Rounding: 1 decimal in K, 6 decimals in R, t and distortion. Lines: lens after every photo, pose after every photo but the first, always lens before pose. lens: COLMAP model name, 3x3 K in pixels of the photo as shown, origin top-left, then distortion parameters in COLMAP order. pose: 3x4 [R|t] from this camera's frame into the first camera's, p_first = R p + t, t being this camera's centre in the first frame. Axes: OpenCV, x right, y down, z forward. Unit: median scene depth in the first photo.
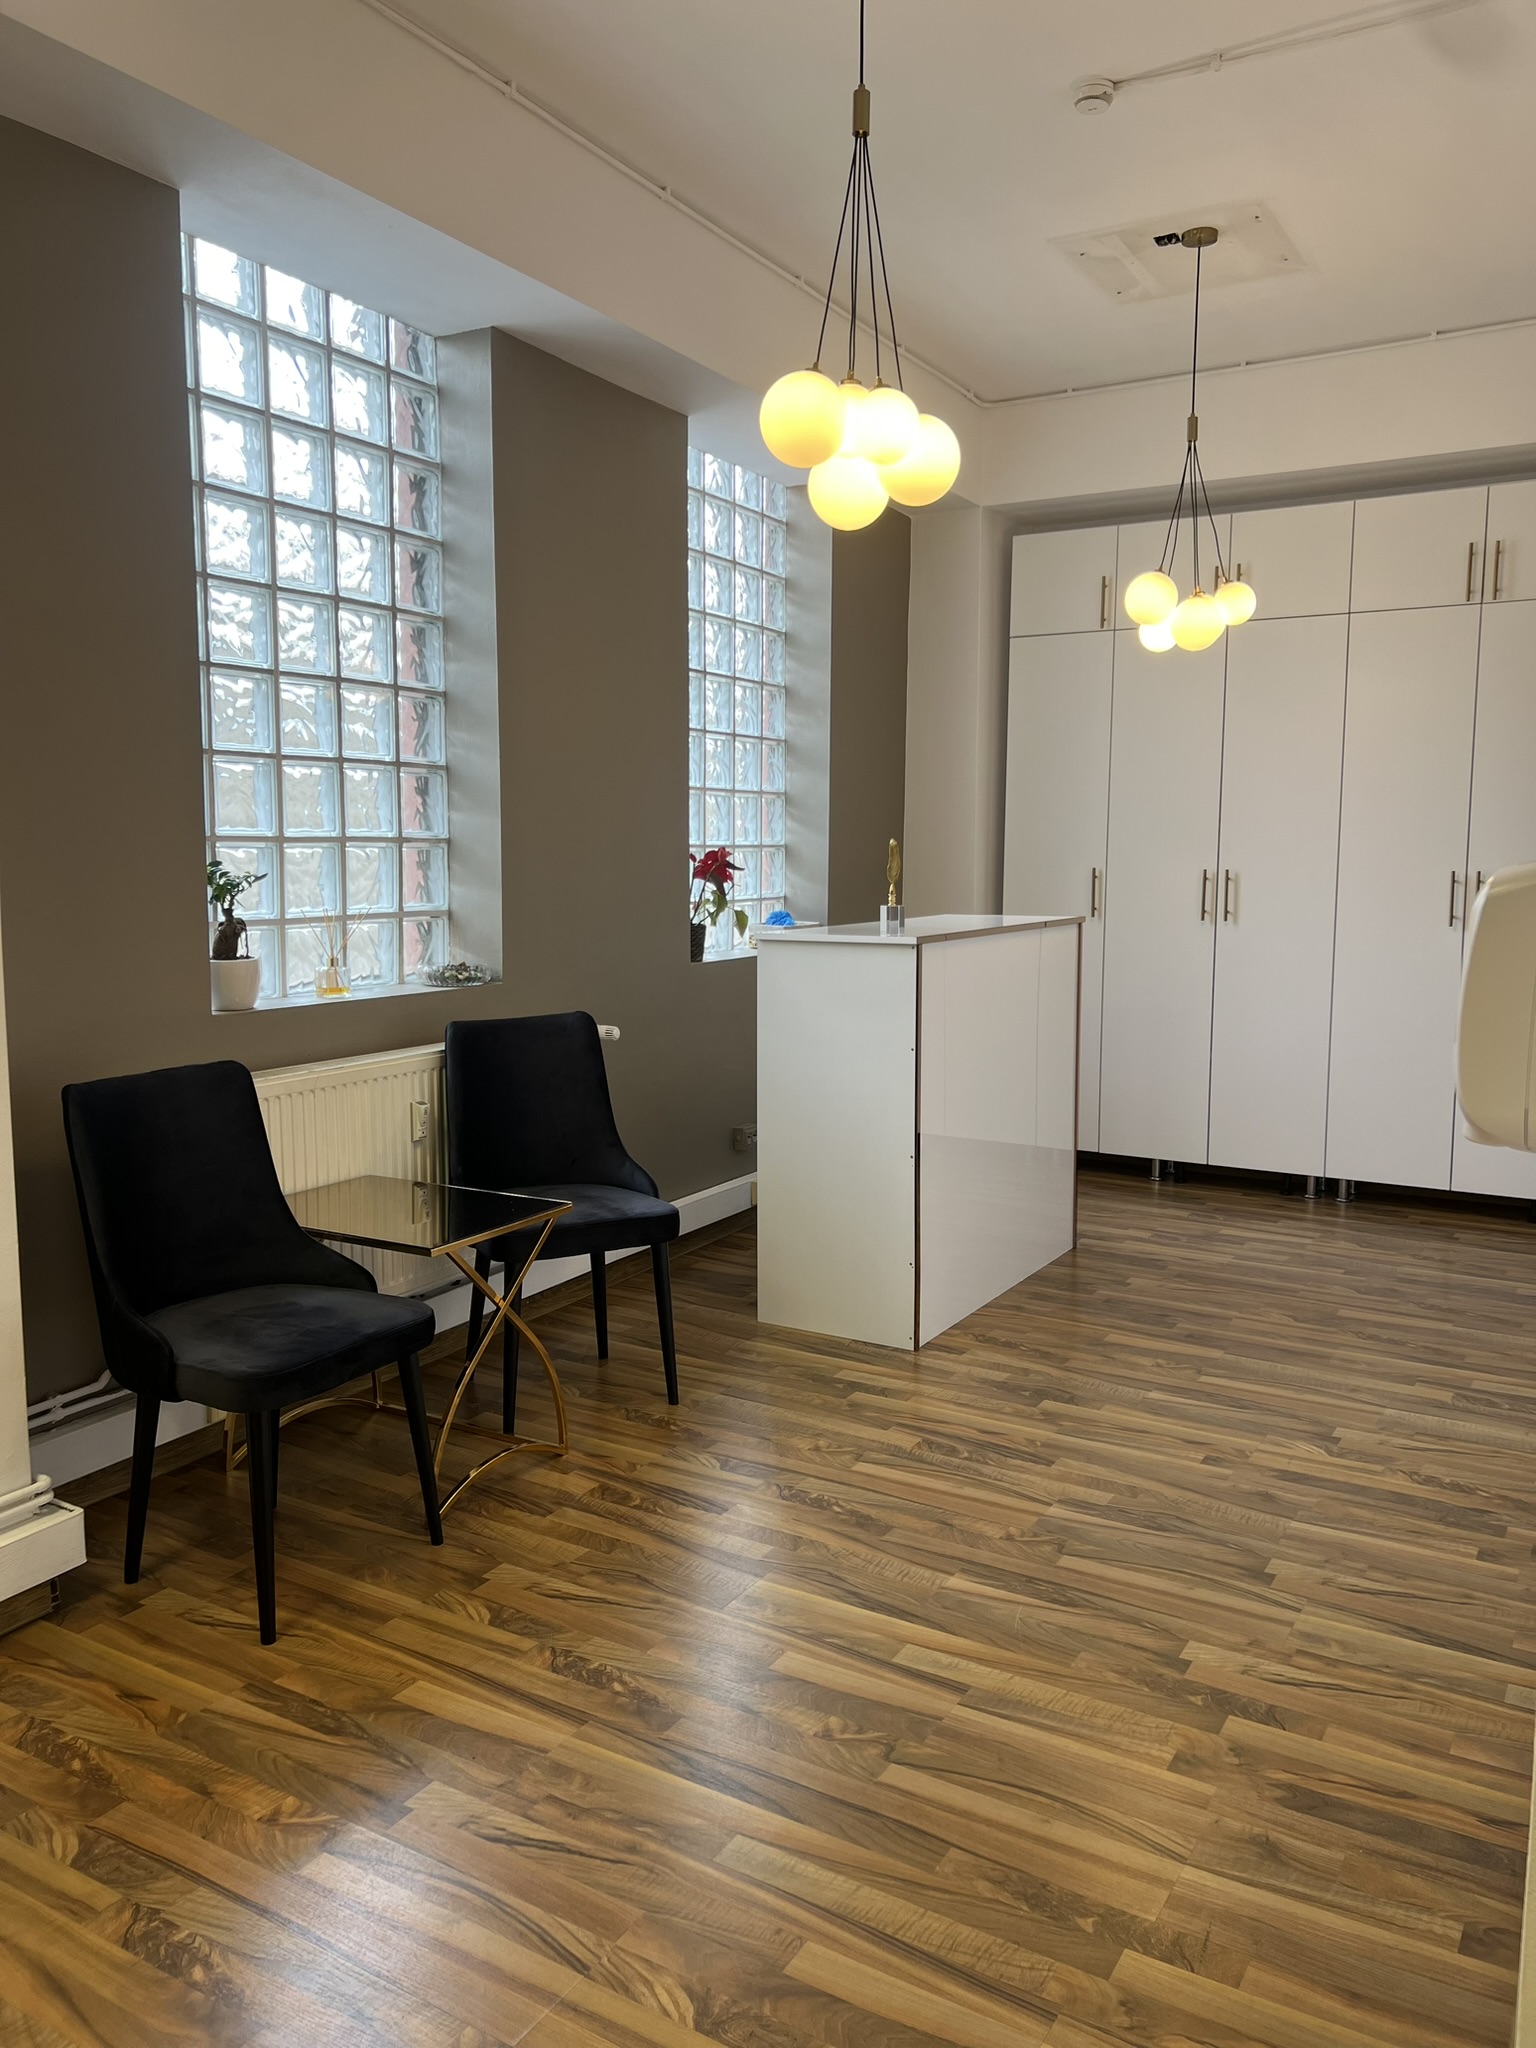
lens RADIAL K [[1574.0, 0, 768.0], [0, 1574.0, 1024.0], [0, 0, 1]] dist [0.007457, 0.005494]
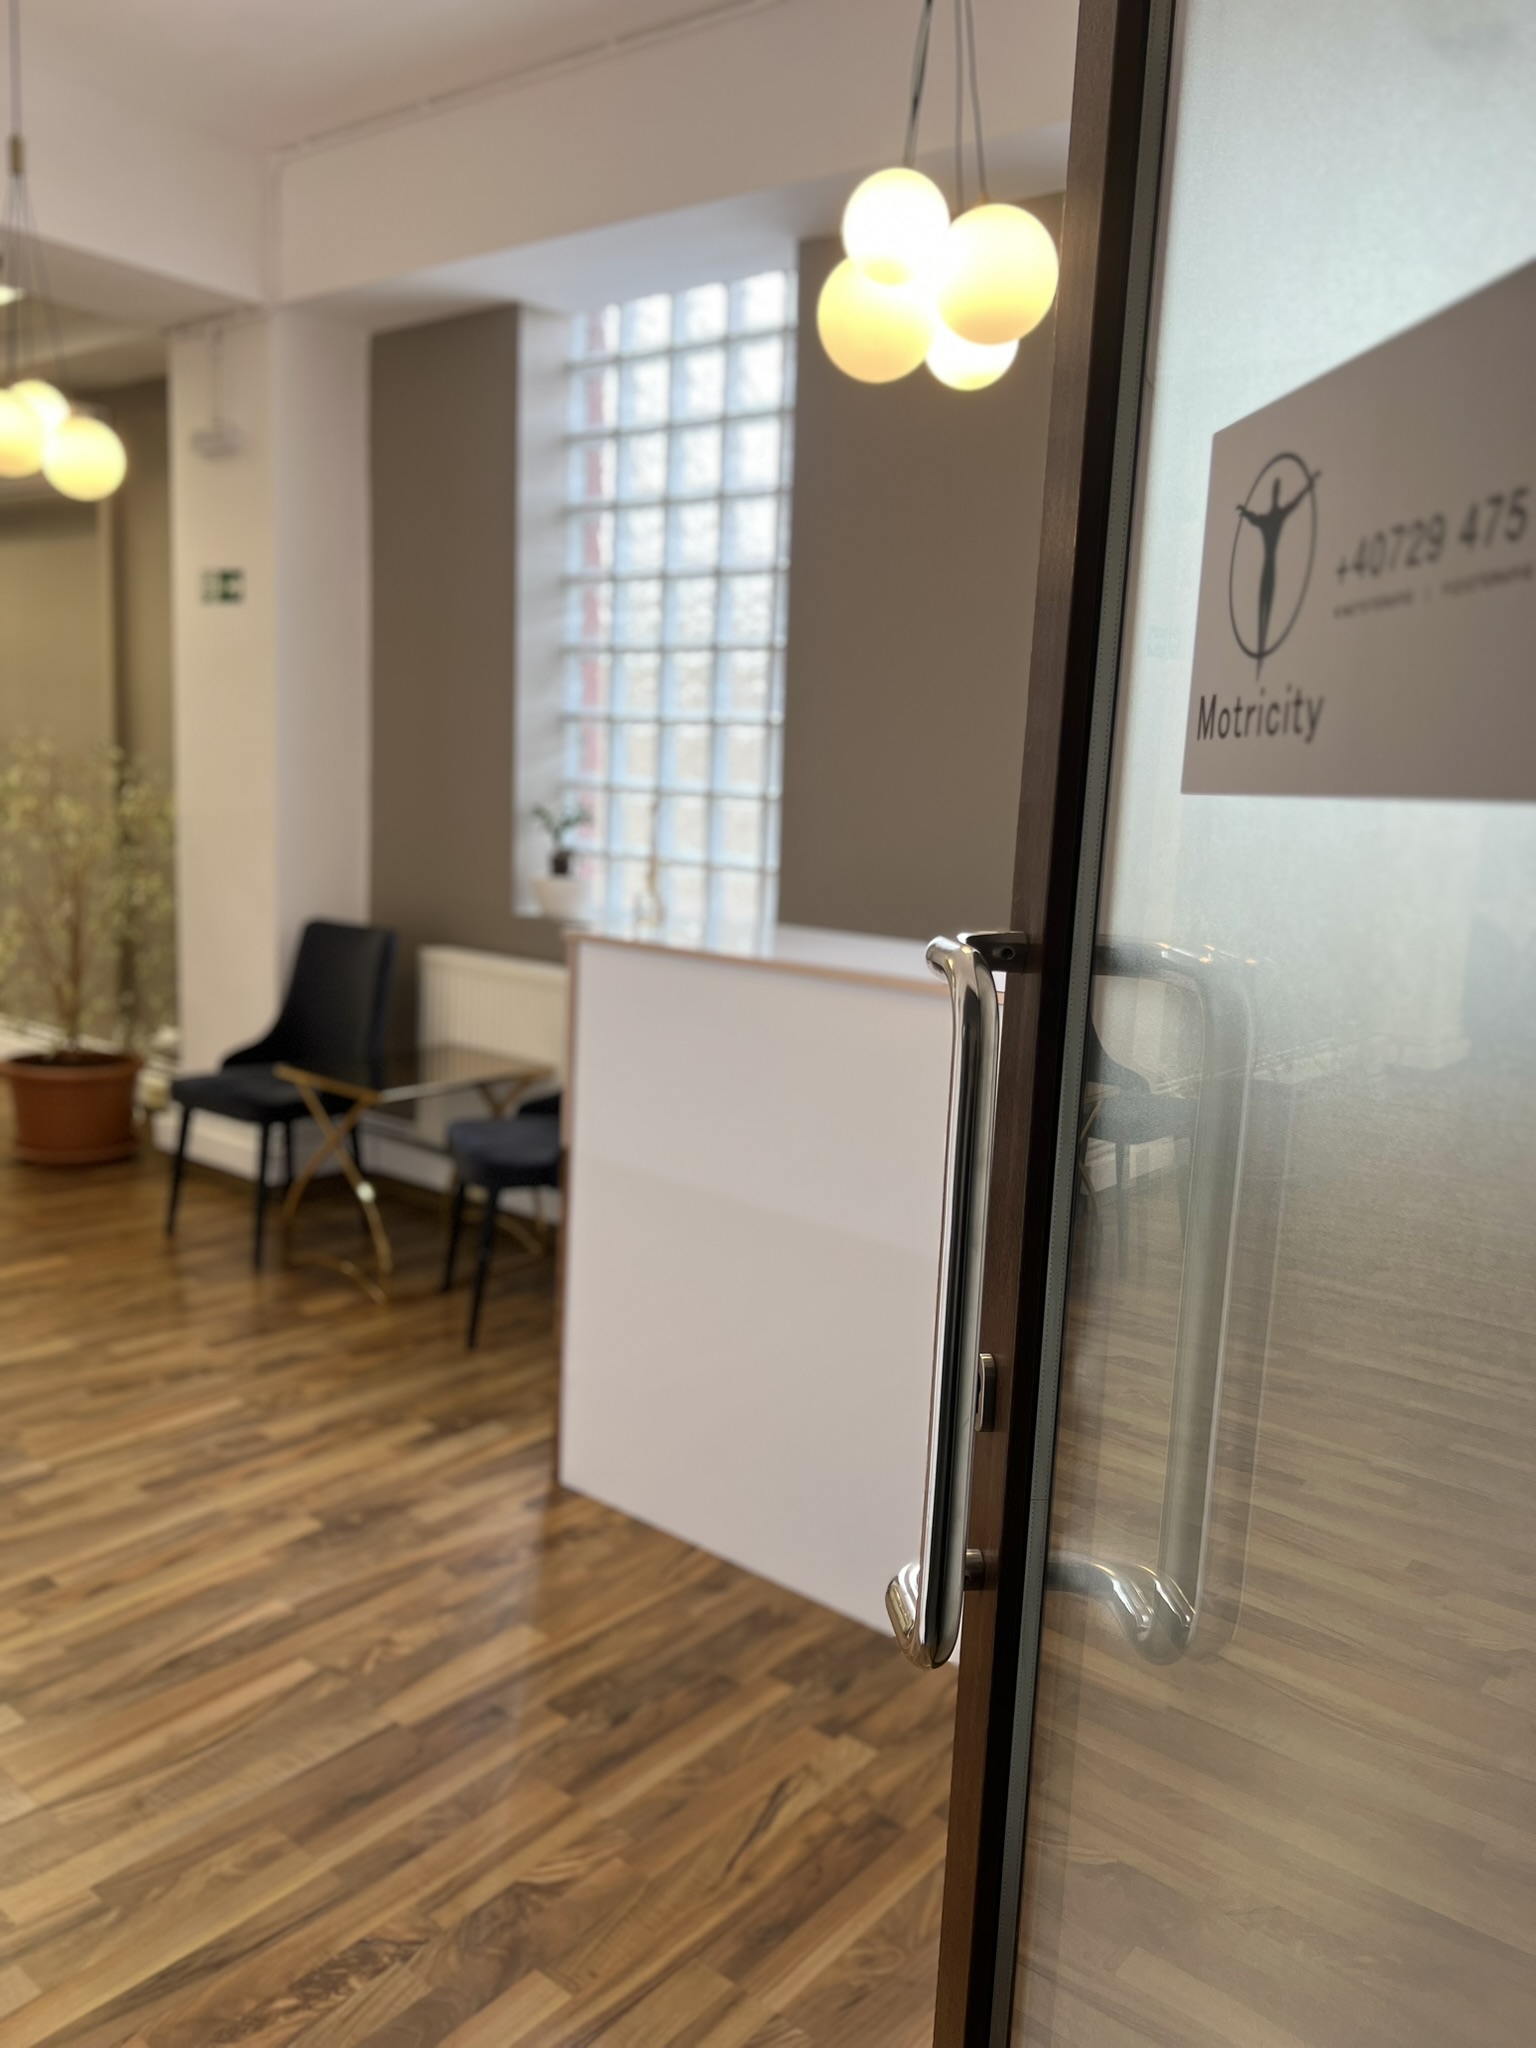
lens RADIAL K [[1574.0, 0, 768.0], [0, 1574.0, 1024.0], [0, 0, 1]] dist [0.007457, 0.005494]
pose [[-0.152444, 0.150296, -0.976817, 0.843317], [-0.164291, 0.970764, 0.175004, -0.164008], [0.974561, 0.187161, -0.123294, 1.246275]]
